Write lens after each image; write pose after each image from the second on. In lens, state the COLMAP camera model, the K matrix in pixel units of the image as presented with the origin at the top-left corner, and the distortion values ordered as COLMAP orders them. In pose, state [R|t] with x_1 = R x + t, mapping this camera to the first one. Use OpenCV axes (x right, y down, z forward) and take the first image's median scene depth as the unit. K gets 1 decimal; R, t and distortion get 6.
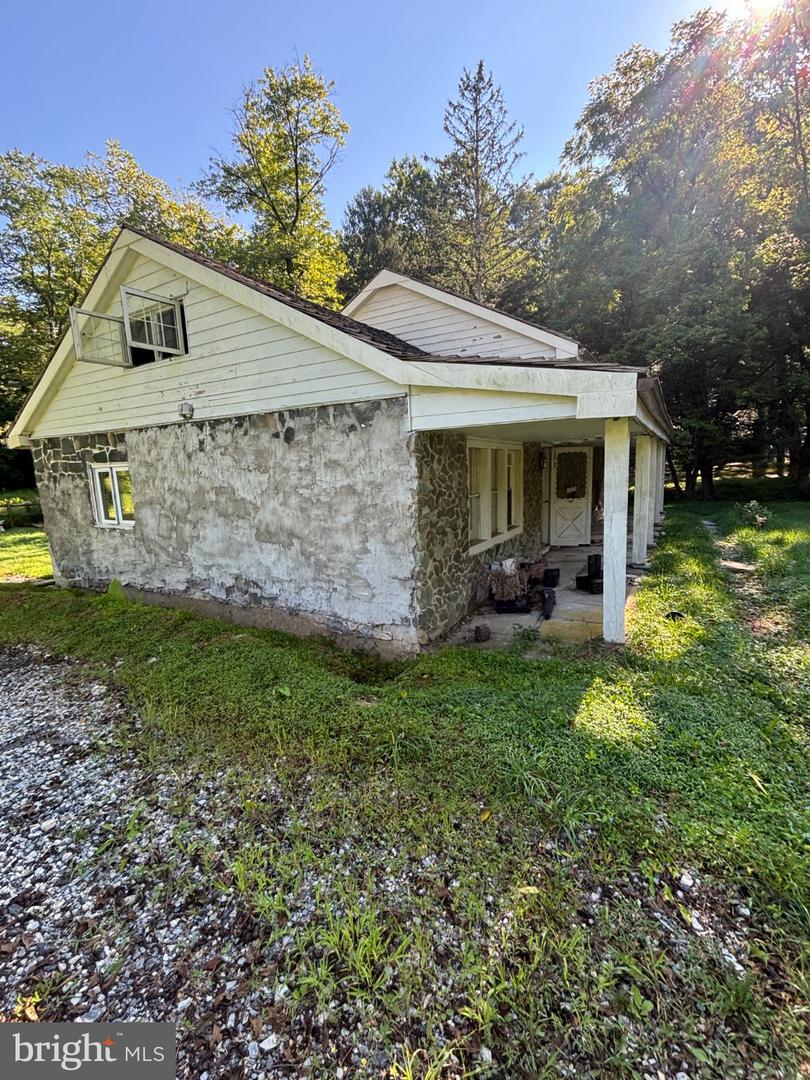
lens RADIAL K [[464.6, 0, 409.8], [0, 464.6, 538.0], [0, 0, 1]] dist [-0.002801, 0.003929]
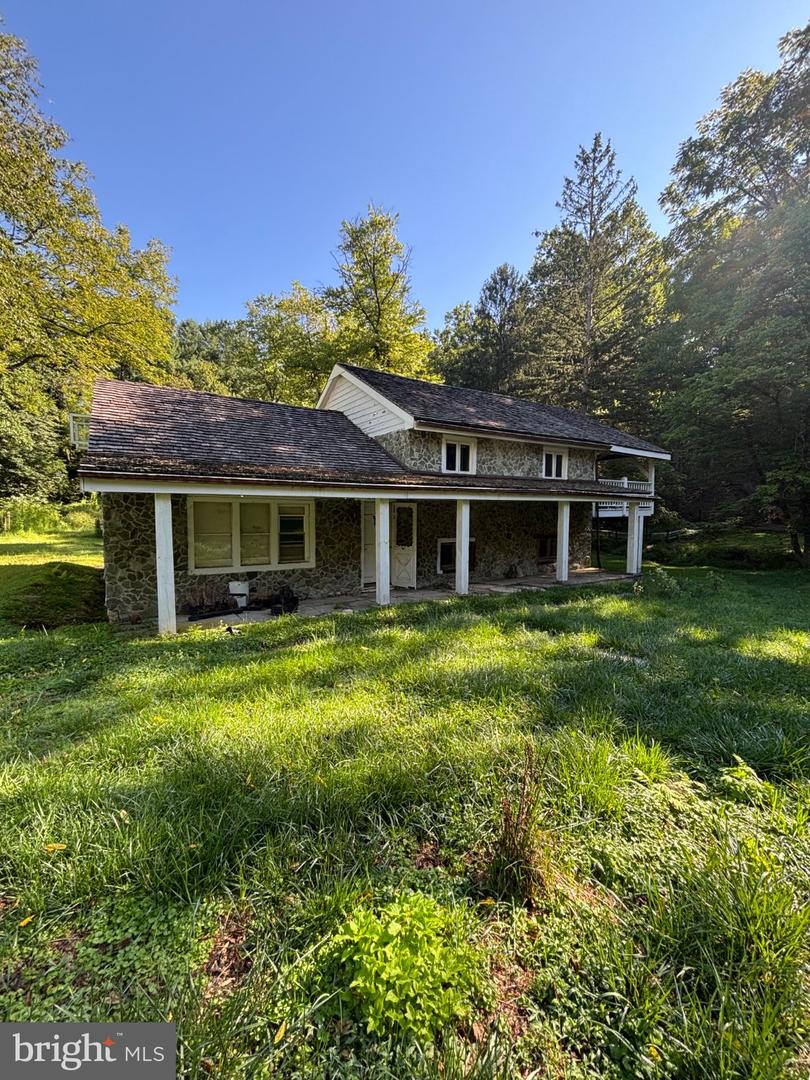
lens RADIAL K [[464.6, 0, 409.8], [0, 464.6, 538.0], [0, 0, 1]] dist [-0.002801, 0.003929]
pose [[0.874411, 0.077635, -0.478935, 1.493946], [-0.123124, 0.990308, -0.064264, -0.062911], [0.469304, 0.115162, 0.875495, 0.005199]]
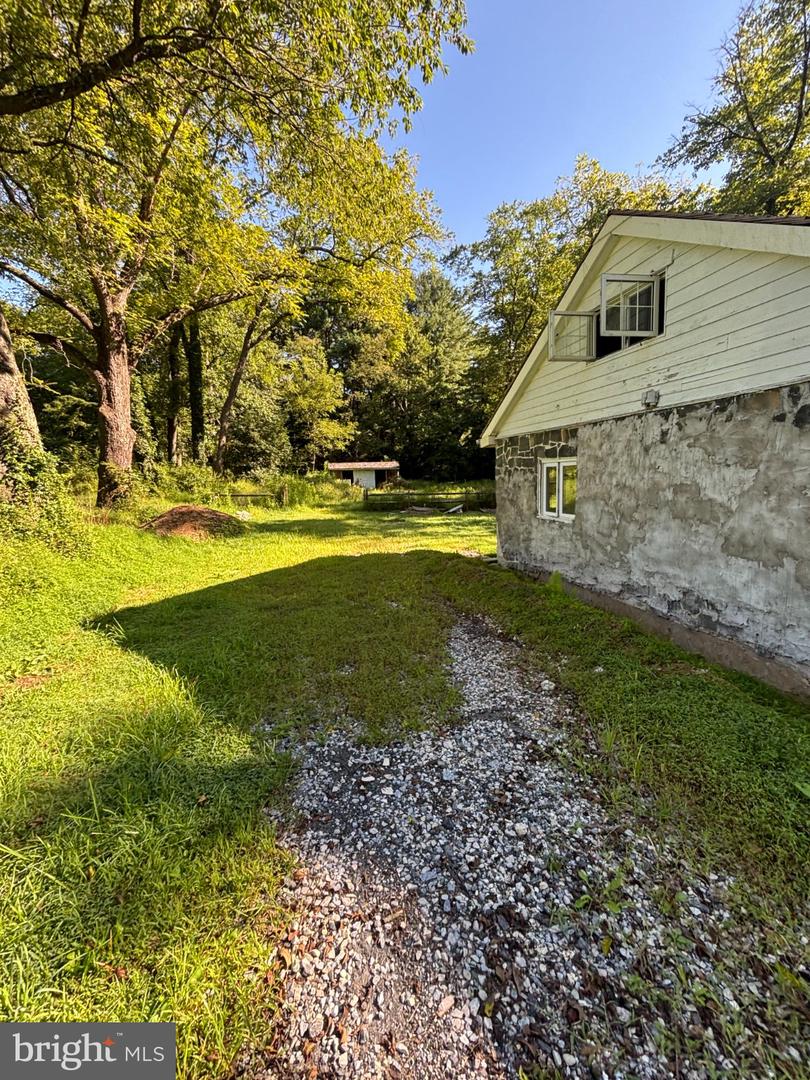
lens RADIAL K [[464.6, 0, 409.8], [0, 464.6, 538.0], [0, 0, 1]] dist [-0.002801, 0.003929]
pose [[0.681002, 0.113275, -0.723467, -0.120057], [-0.104666, 0.992876, 0.056934, -0.008740], [0.724763, 0.036950, 0.688007, 0.054792]]
